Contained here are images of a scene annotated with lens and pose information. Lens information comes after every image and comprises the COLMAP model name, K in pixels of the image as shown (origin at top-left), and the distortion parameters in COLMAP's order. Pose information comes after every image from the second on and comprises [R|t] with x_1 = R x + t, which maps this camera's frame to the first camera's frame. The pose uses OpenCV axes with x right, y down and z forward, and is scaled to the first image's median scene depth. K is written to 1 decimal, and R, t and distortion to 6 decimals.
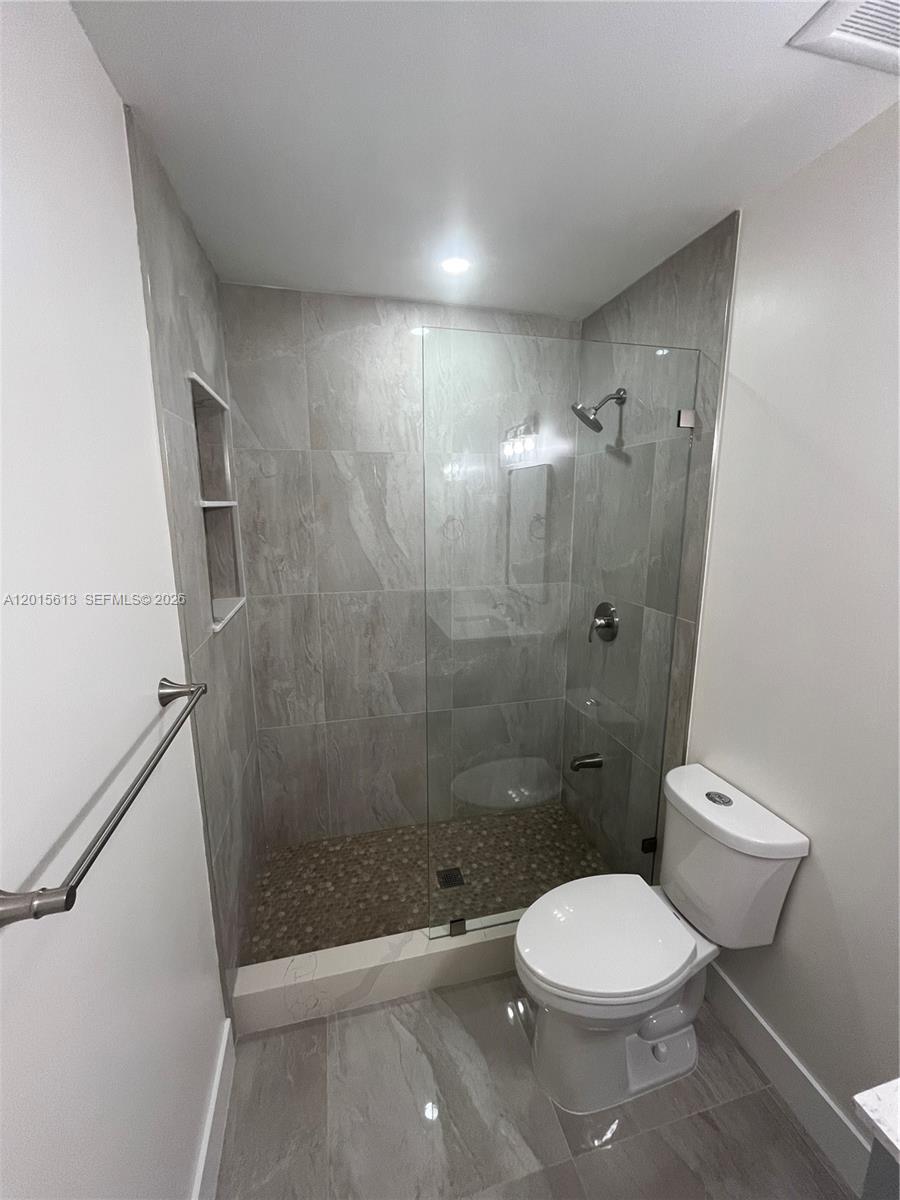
lens RADIAL K [[484.2, 0, 450.6], [0, 484.2, 594.6], [0, 0, 1]] dist [-0.002149, 0.000392]
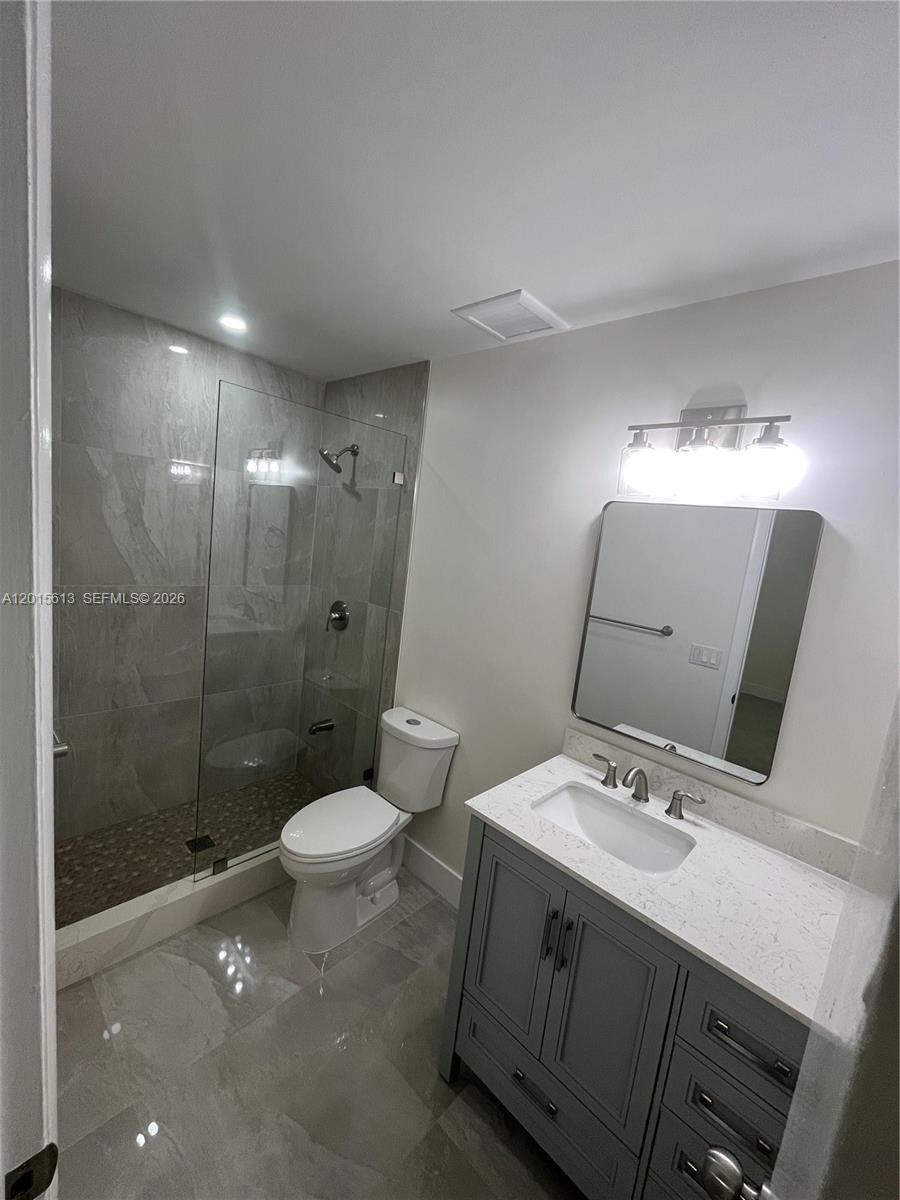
lens RADIAL K [[484.2, 0, 449.8], [0, 484.2, 600.1], [0, 0, 1]] dist [-0.002149, 0.000392]
pose [[0.835161, 0.022630, 0.549540, -0.157965], [-0.014352, 0.999710, -0.019356, 0.036683], [-0.549818, 0.008278, 0.835243, -0.275091]]
